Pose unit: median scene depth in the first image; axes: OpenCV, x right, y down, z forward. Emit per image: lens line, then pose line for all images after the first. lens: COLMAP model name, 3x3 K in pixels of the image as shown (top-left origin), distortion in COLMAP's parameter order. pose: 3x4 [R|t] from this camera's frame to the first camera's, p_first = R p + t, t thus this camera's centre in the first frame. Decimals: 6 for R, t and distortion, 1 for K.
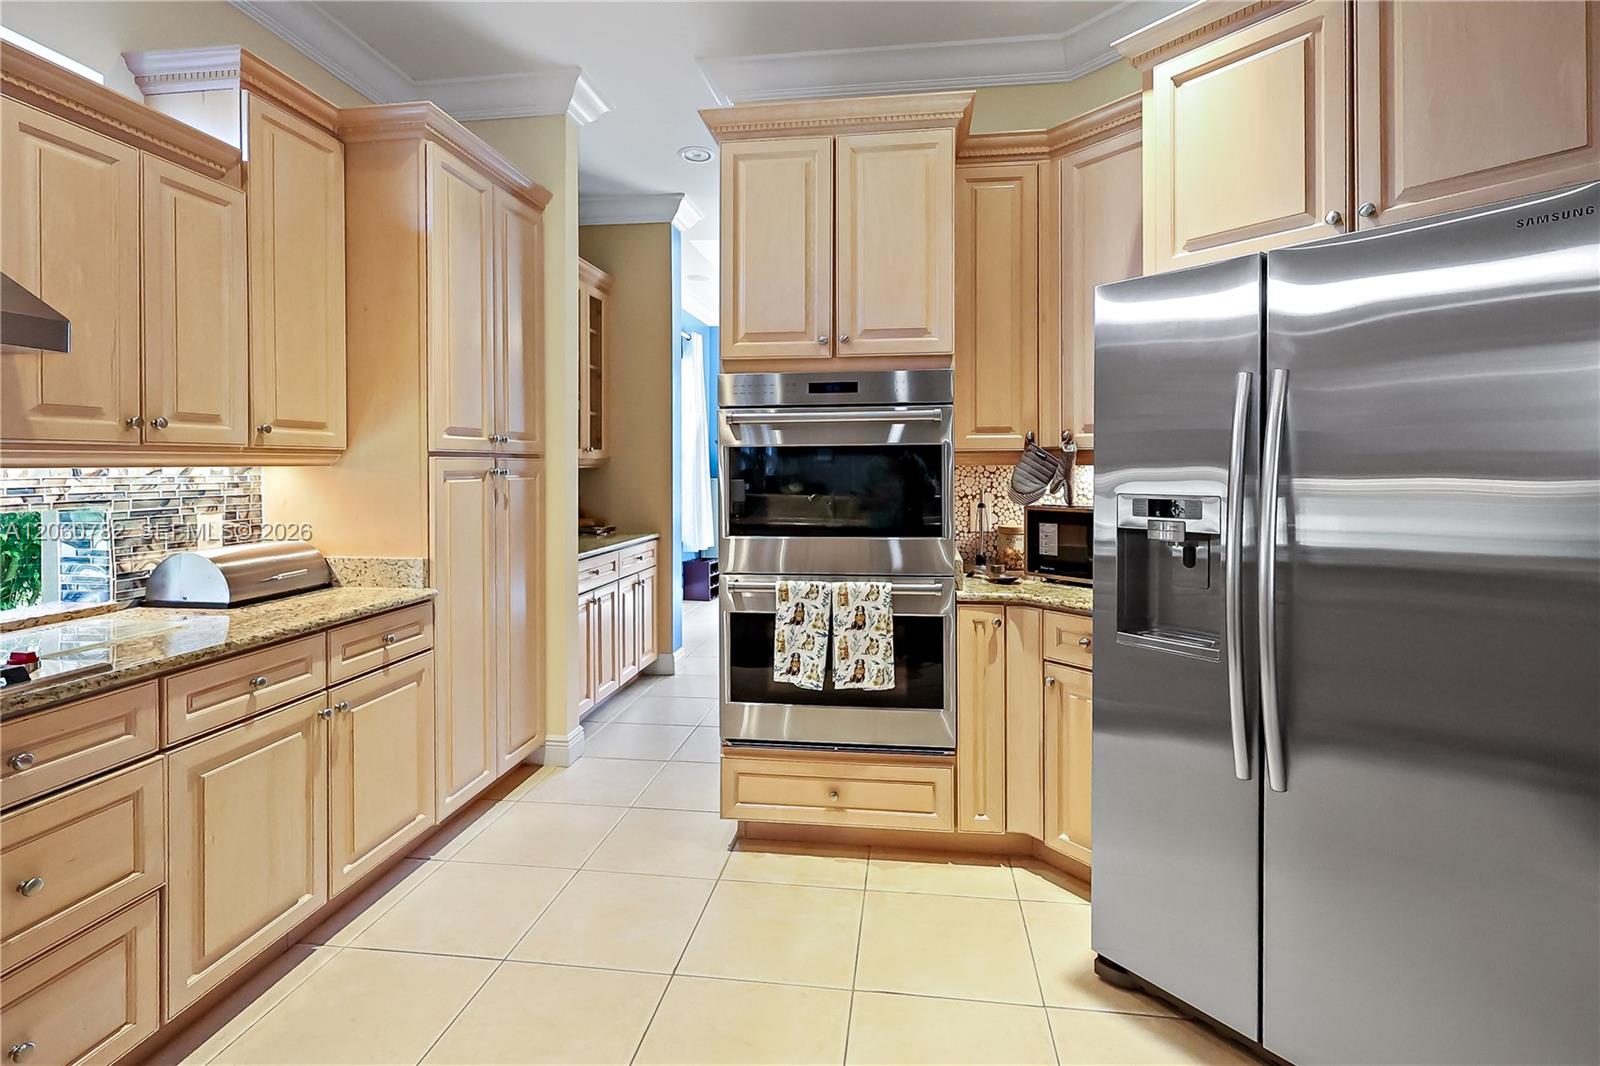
lens RADIAL K [[793.4, 0, 805.1], [0, 793.4, 462.4], [0, 0, 1]] dist [-0.000468, 0.000719]
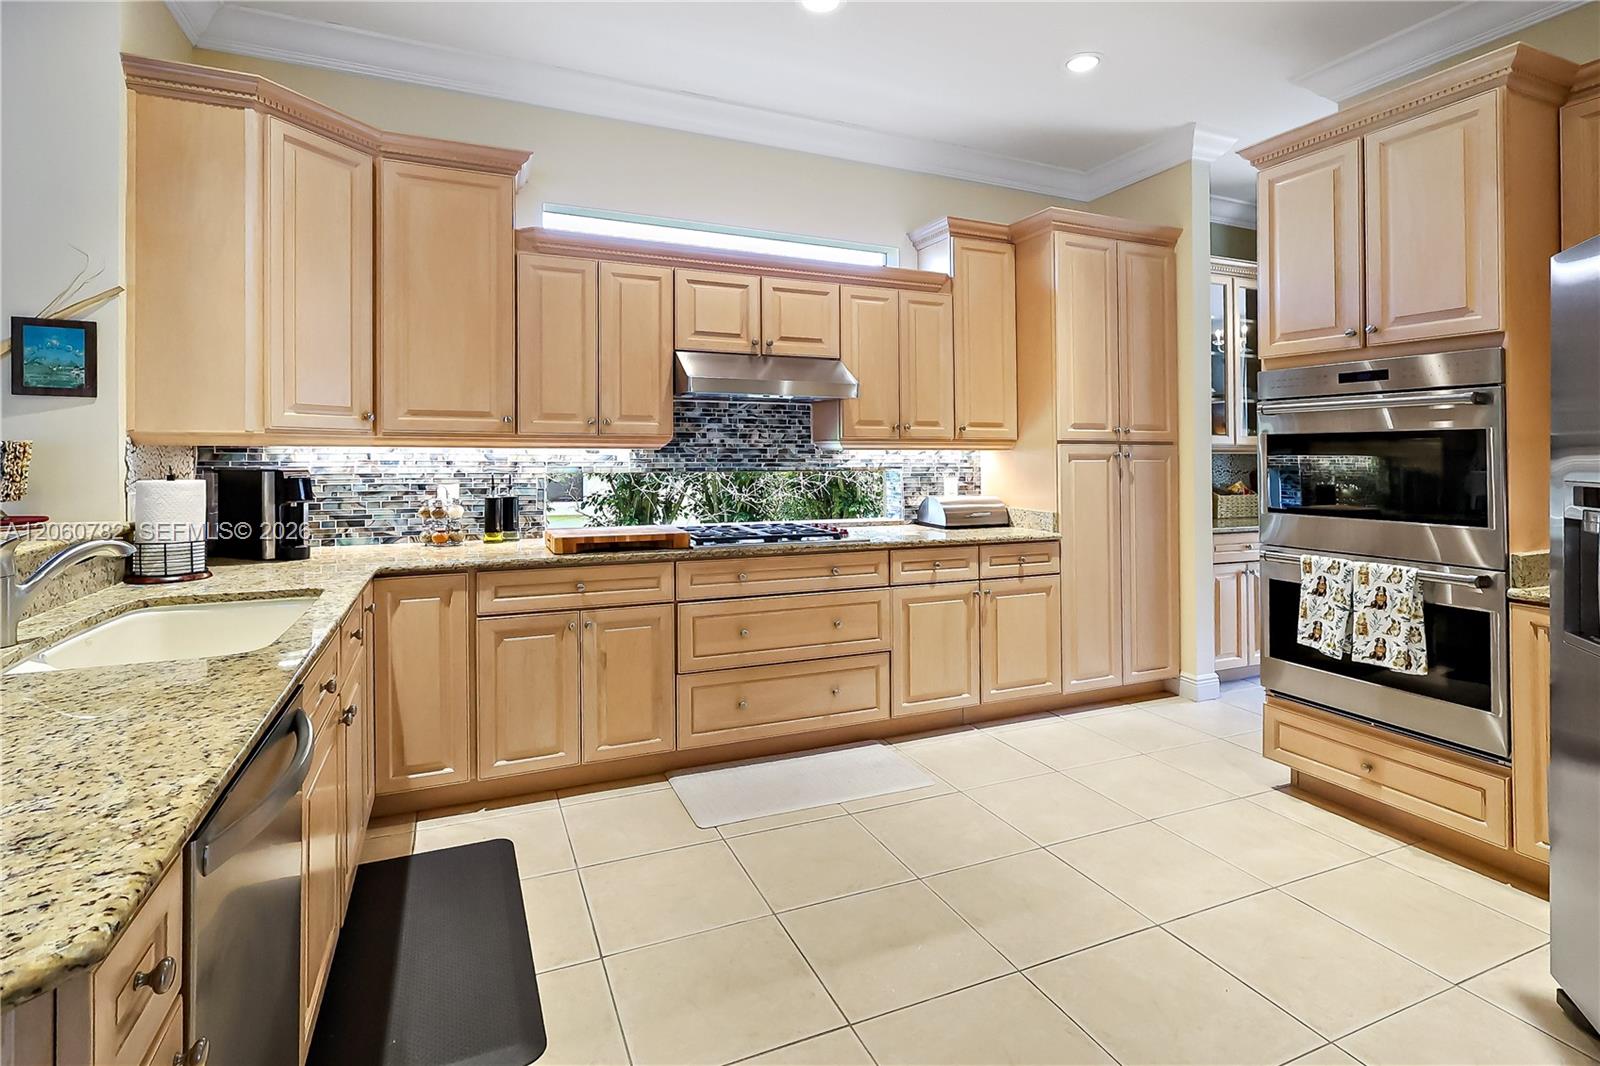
lens RADIAL K [[793.4, 0, 805.1], [0, 793.4, 462.4], [0, 0, 1]] dist [-0.000468, 0.000719]
pose [[0.521470, 0.015708, -0.853125, 0.555519], [-0.003172, 0.999859, 0.016470, 0.004382], [0.853264, -0.005883, 0.521446, -0.178436]]
